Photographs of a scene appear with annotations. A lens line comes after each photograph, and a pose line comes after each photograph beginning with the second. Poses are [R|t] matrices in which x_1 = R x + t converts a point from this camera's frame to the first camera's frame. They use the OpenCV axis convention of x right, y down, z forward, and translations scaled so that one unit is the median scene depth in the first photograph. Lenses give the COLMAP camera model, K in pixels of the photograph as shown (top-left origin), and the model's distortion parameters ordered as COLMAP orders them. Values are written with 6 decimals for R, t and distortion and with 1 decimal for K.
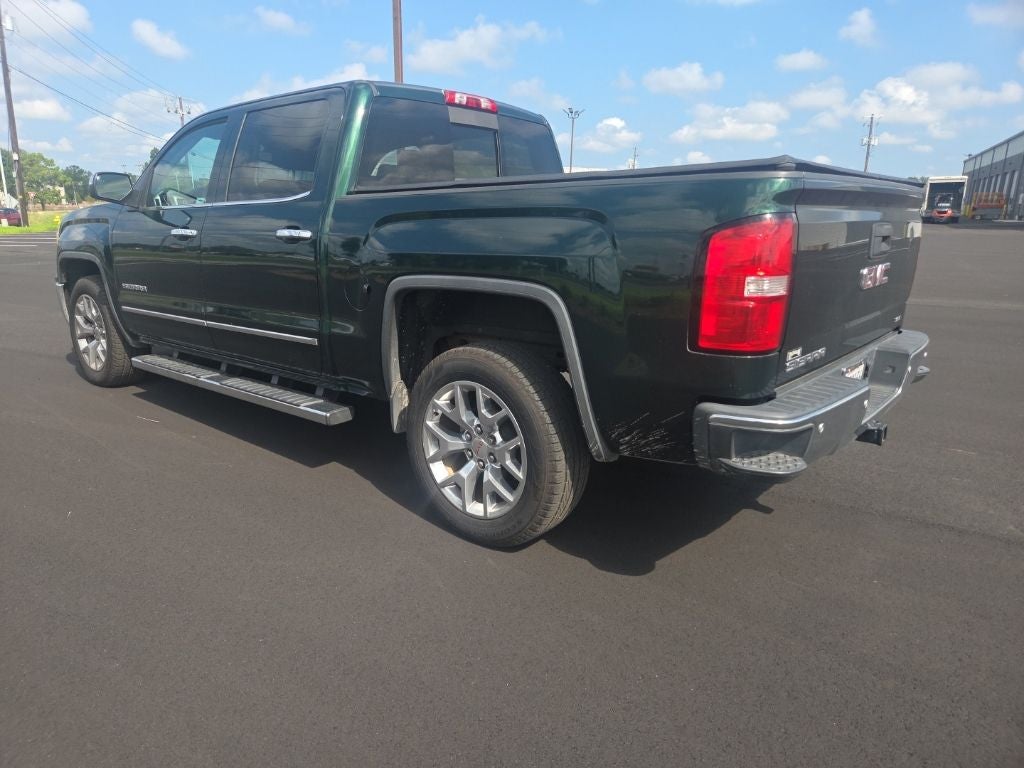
lens RADIAL K [[685.1, 0, 488.2], [0, 685.1, 387.7], [0, 0, 1]] dist [0.067824, -0.055828]
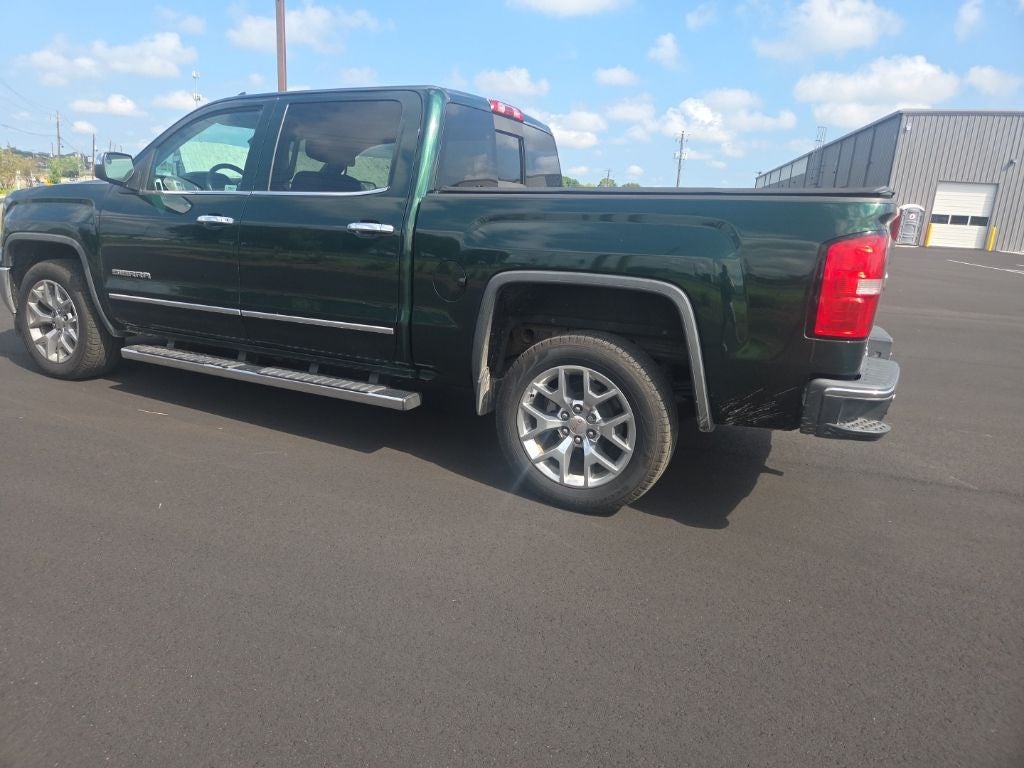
lens RADIAL K [[686.9, 0, 487.0], [0, 686.9, 379.0], [0, 0, 1]] dist [0.068052, -0.055579]
pose [[0.973055, -0.012006, 0.230261, -0.376313], [0.012768, 0.999917, -0.001819, 0.010803], [-0.230220, 0.004710, 0.973127, -0.058023]]
